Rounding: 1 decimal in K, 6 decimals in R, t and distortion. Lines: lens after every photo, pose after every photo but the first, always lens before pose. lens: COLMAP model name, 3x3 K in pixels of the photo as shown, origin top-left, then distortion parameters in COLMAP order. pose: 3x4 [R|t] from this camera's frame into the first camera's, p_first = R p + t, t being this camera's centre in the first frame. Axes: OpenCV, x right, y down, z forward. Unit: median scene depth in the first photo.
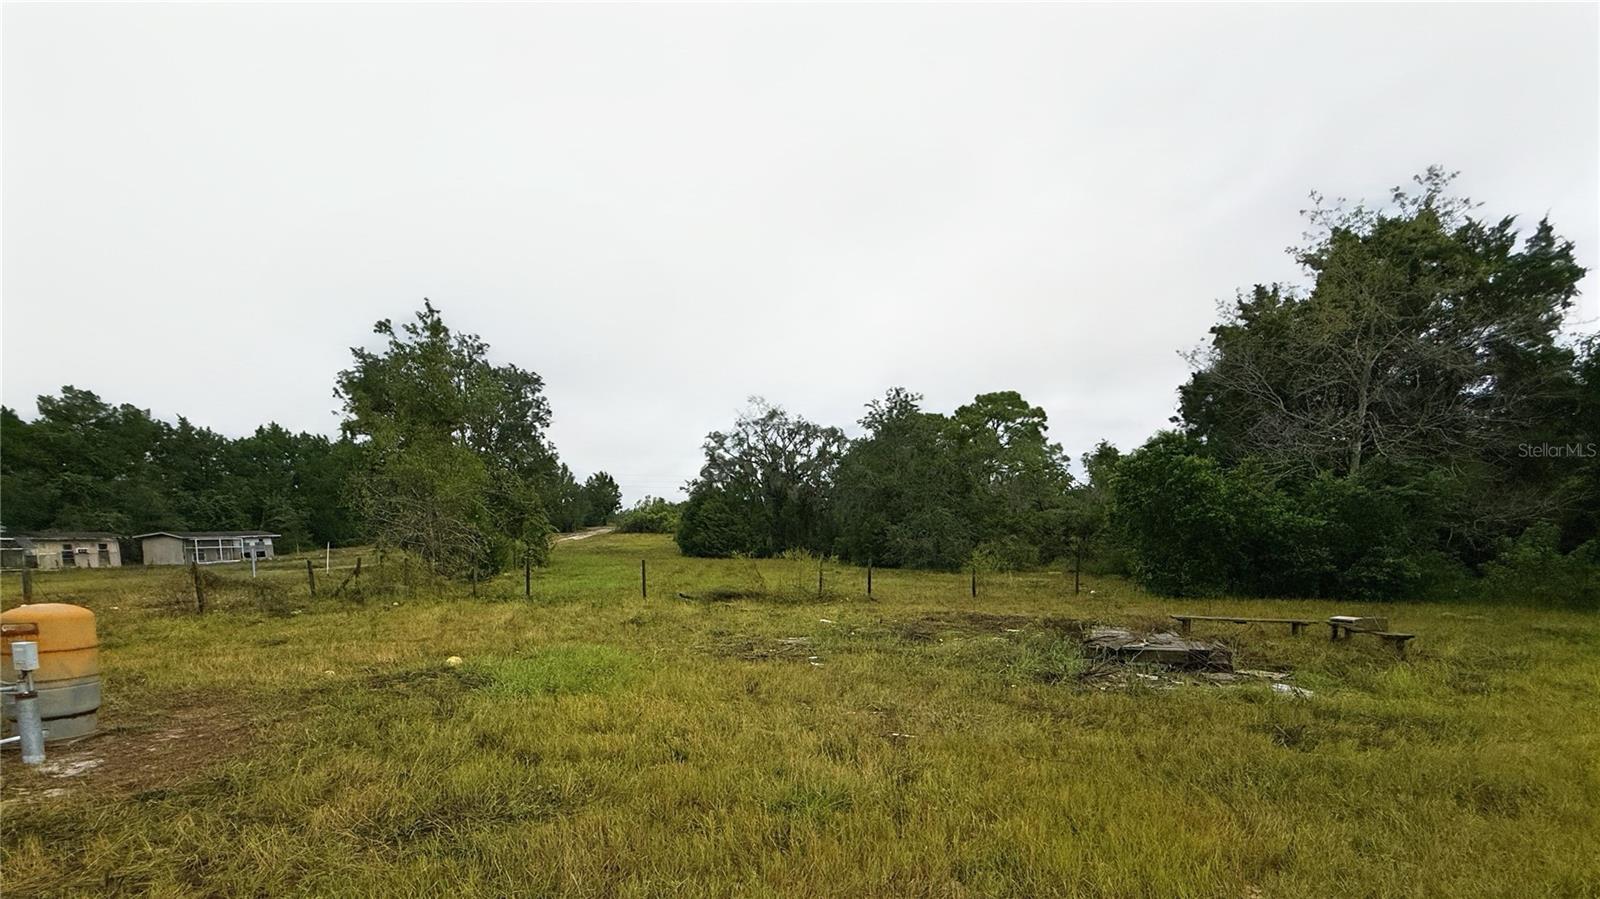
lens RADIAL K [[635.2, 0, 802.1], [0, 635.2, 491.6], [0, 0, 1]] dist [-0.000998, -0.000194]
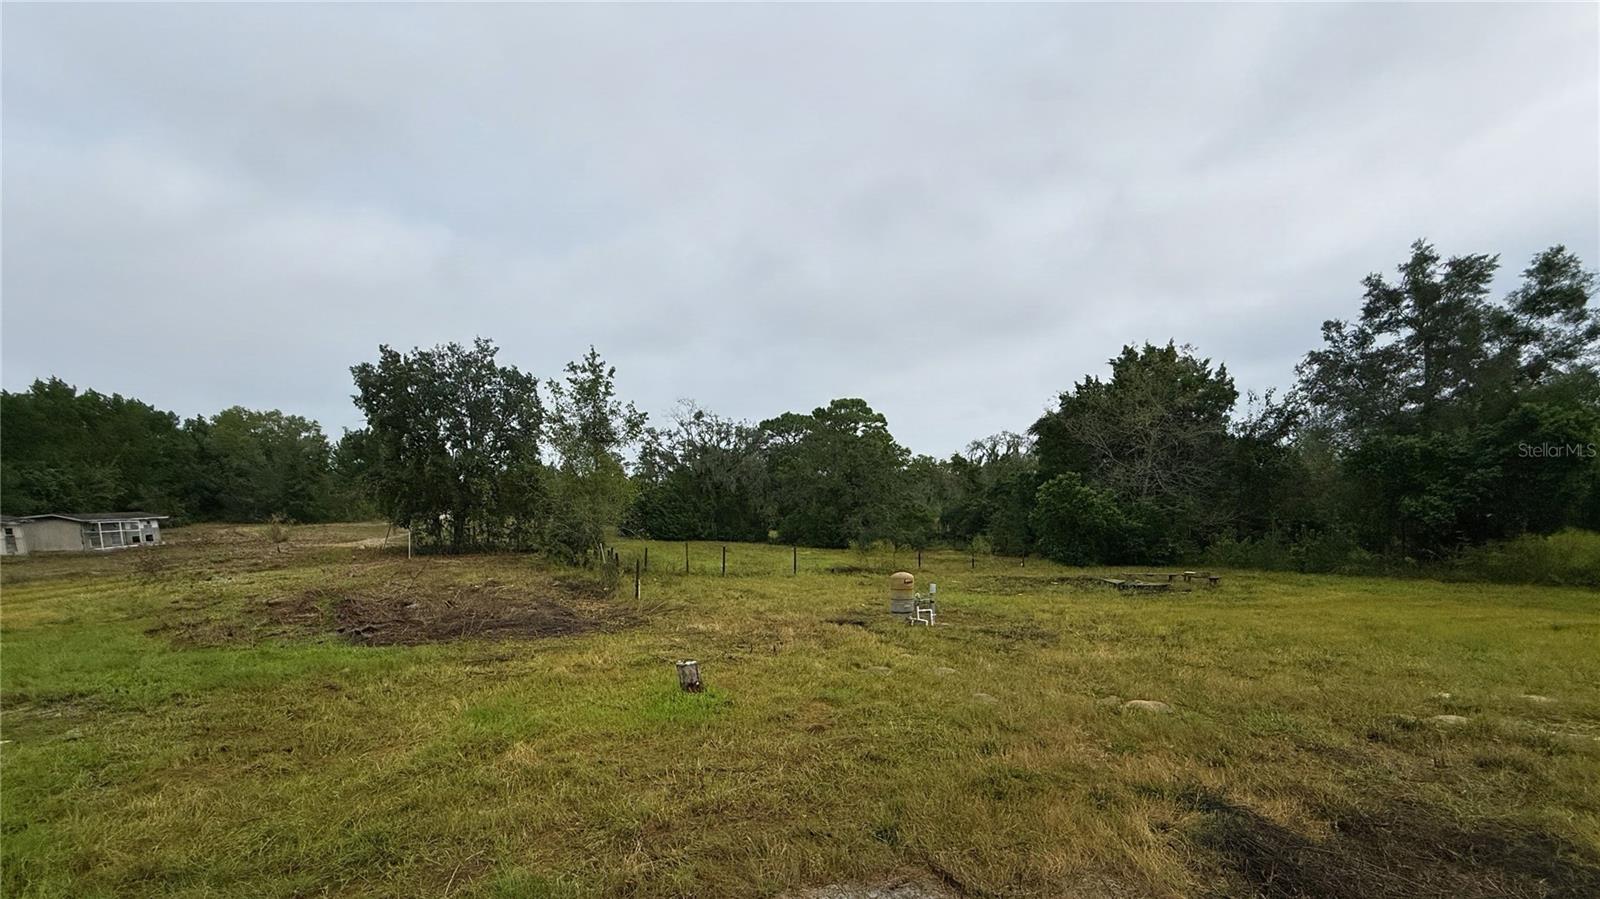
lens RADIAL K [[637.1, 0, 800.0], [0, 637.1, 449.5], [0, 0, 1]] dist [0.001137, 0.000059]
pose [[0.944207, 0.043547, 0.326460, -0.354560], [-0.033874, 0.998804, -0.035260, -0.034508], [-0.327605, 0.022235, 0.944553, -0.213301]]
